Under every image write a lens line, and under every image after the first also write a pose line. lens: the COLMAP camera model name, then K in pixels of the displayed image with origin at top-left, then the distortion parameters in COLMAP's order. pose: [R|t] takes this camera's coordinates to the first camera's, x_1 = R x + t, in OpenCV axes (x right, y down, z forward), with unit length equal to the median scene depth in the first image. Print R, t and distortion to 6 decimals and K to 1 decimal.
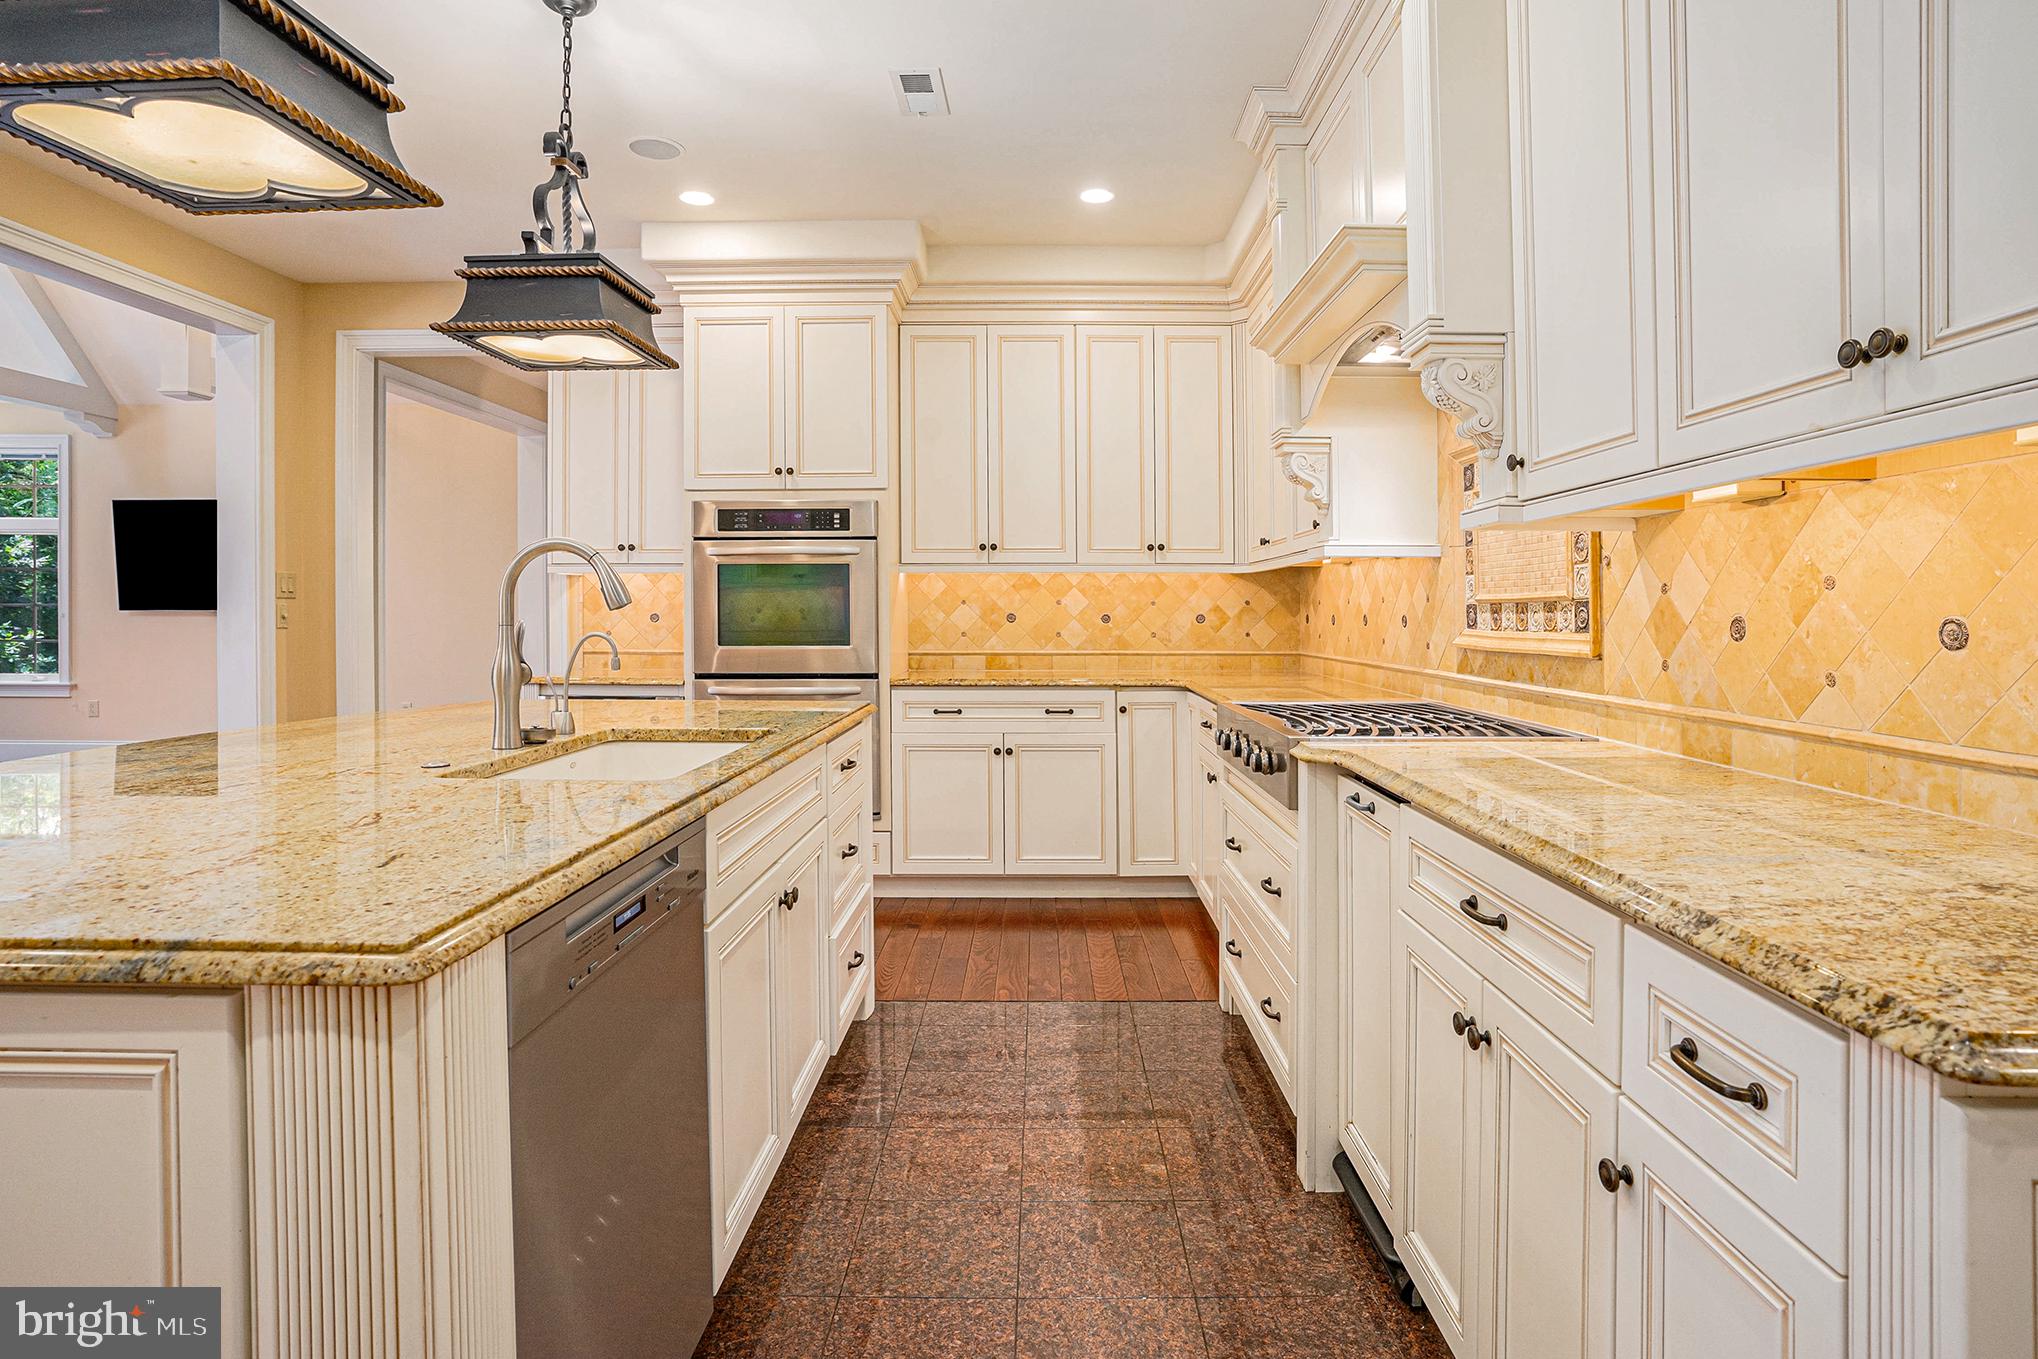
lens RADIAL K [[1068.1, 0, 1040.8], [0, 1068.1, 585.7], [0, 0, 1]] dist [-0.039518, 0.002000]
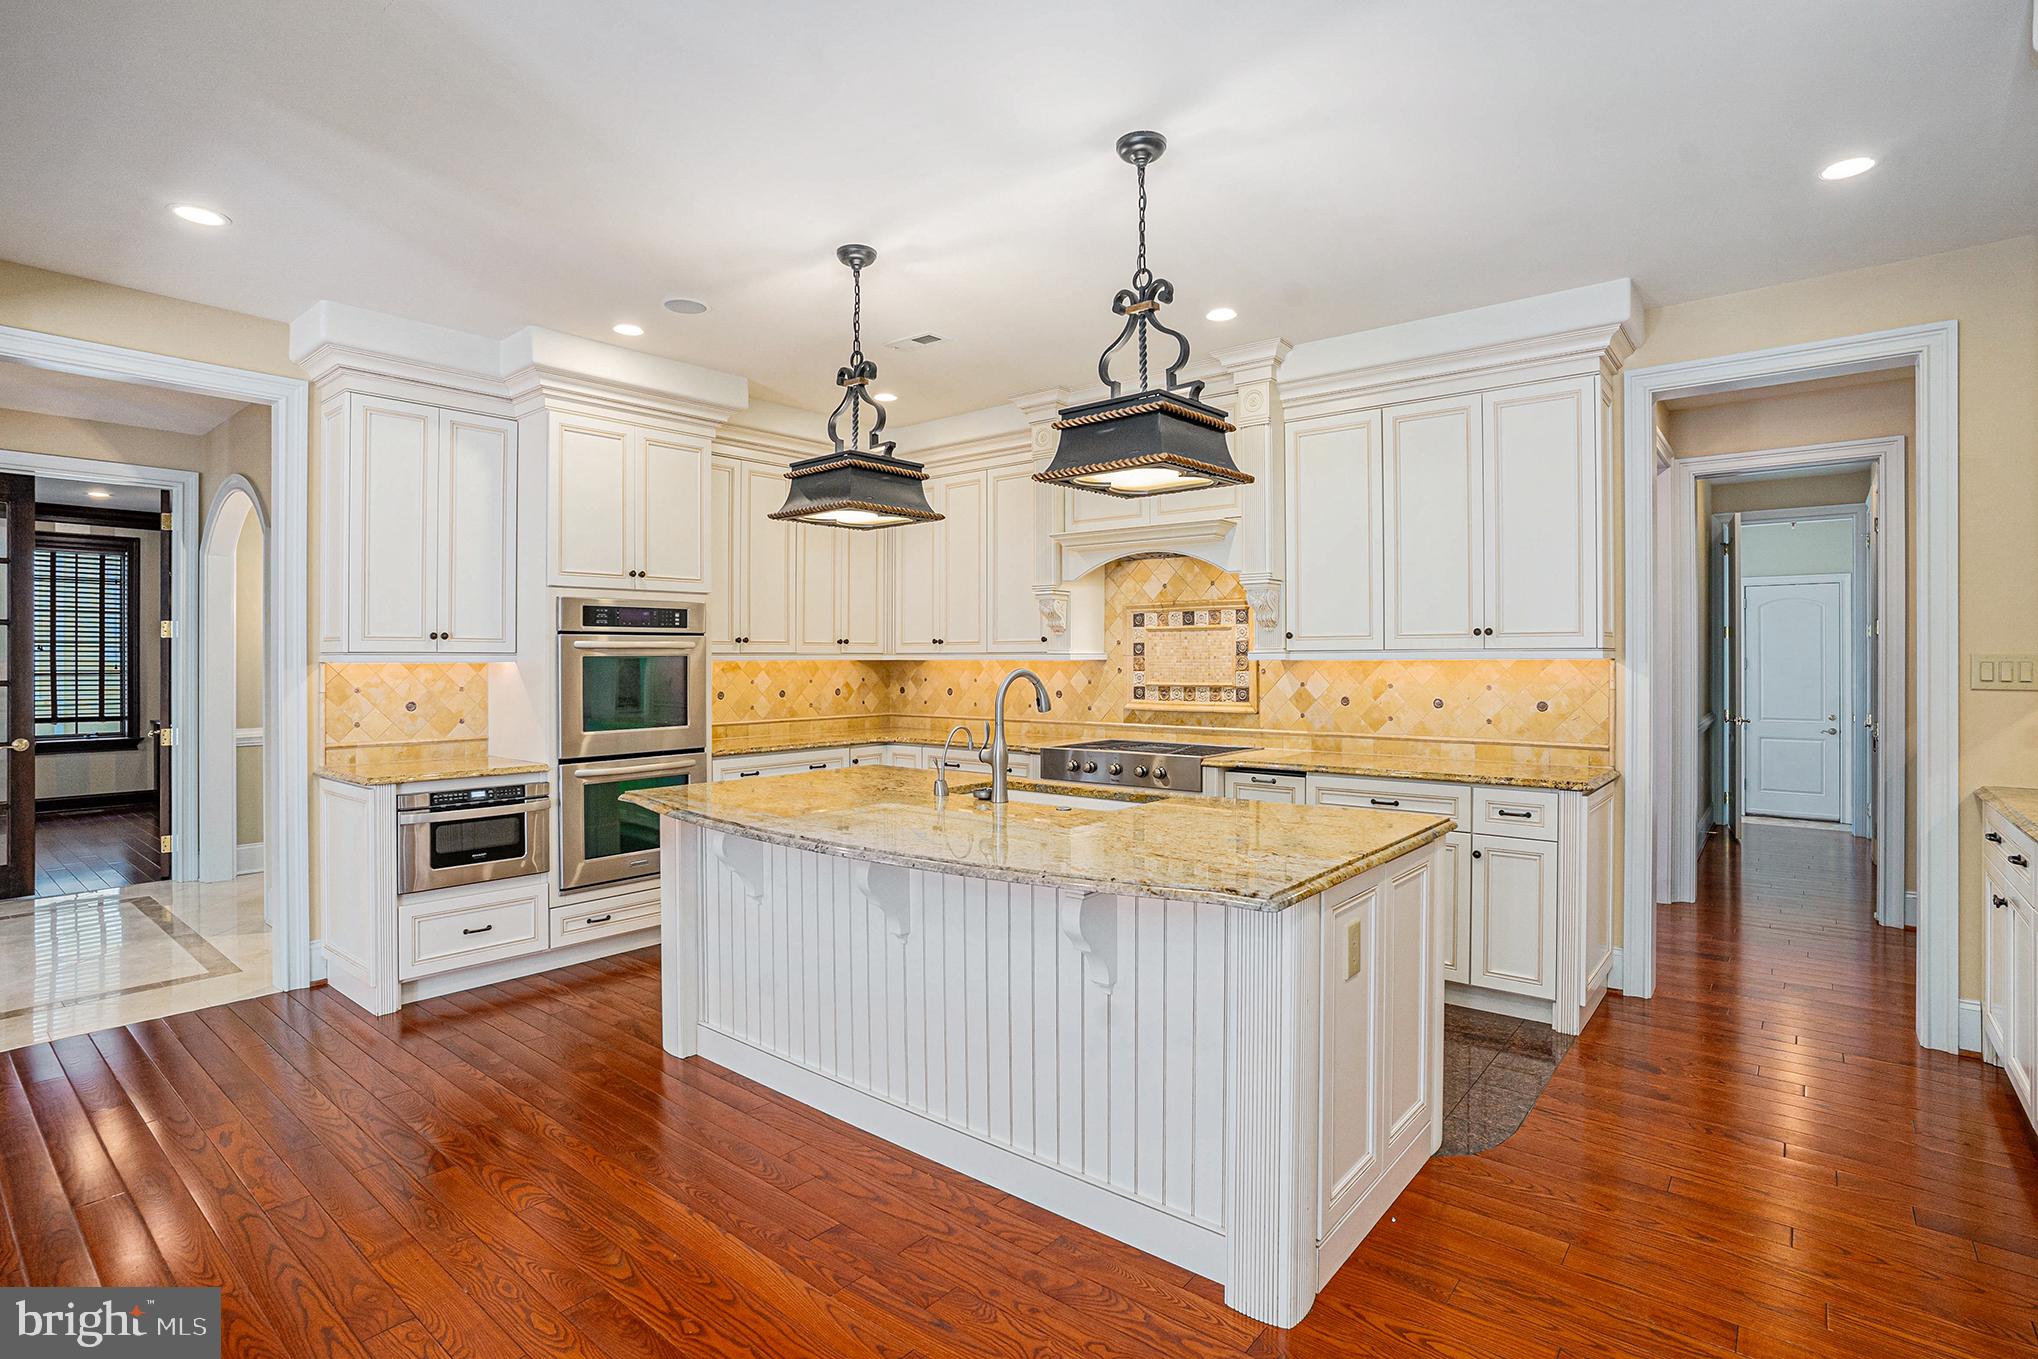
lens RADIAL K [[980.4, 0, 1054.0], [0, 980.4, 653.2], [0, 0, 1]] dist [-0.030964, 0.004620]
pose [[0.618813, 0.004683, 0.785524, -0.785385], [-0.017103, 0.999826, 0.007513, -0.039052], [-0.785352, -0.018084, 0.618785, 0.008708]]
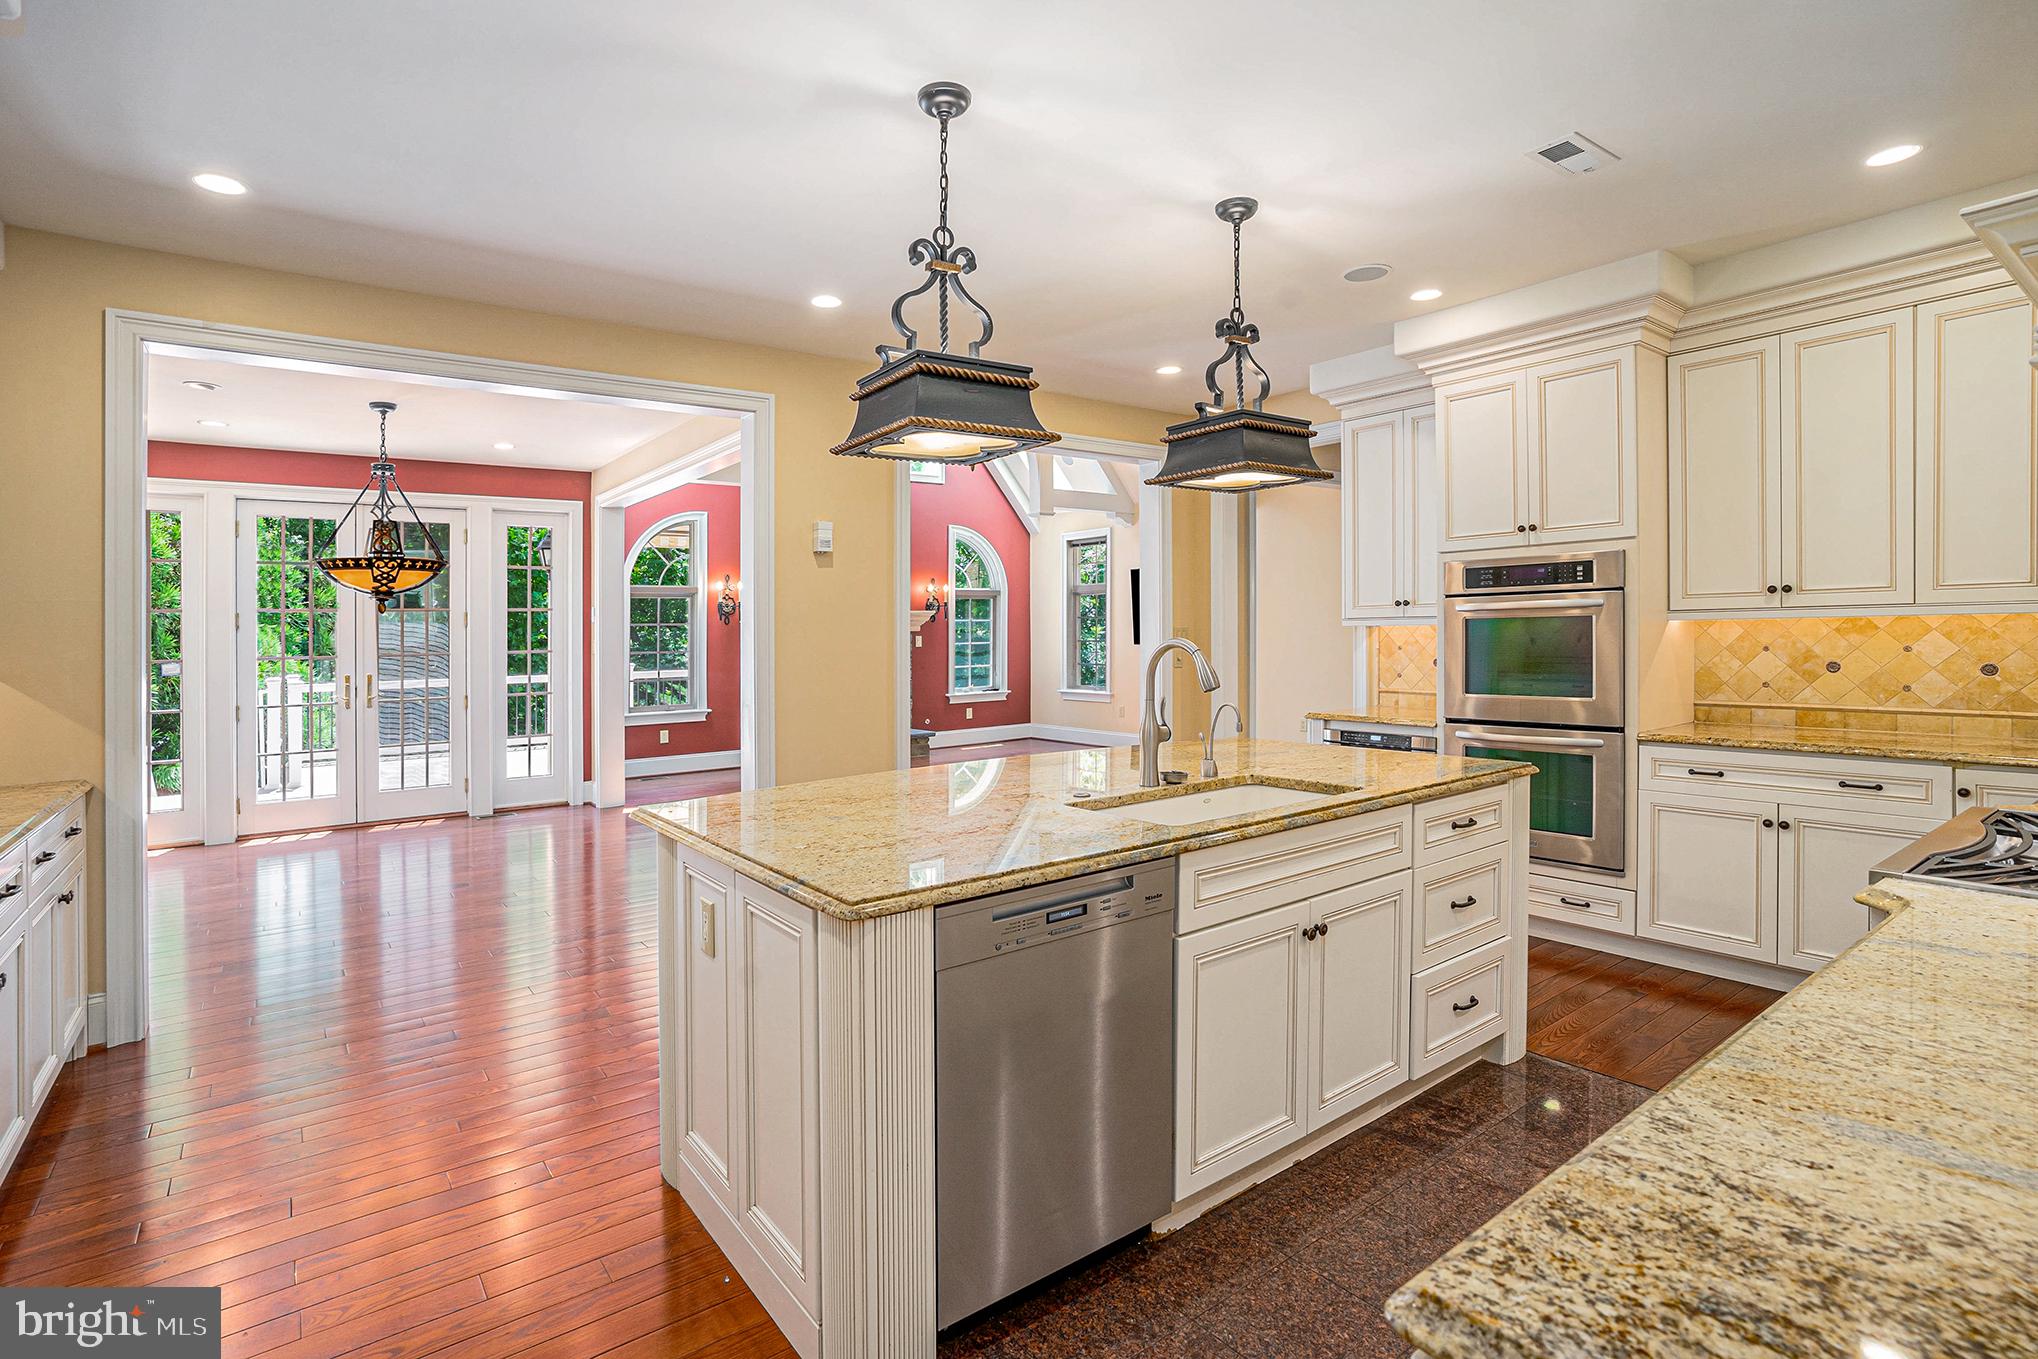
lens RADIAL K [[980.4, 0, 1022.5], [0, 980.4, 597.0], [0, 0, 1]] dist [-0.030964, 0.004620]
pose [[0.624033, -0.037589, -0.780494, 0.197273], [0.032793, 0.999222, -0.021904, -0.035601], [0.780710, -0.011926, 0.624780, 0.013190]]
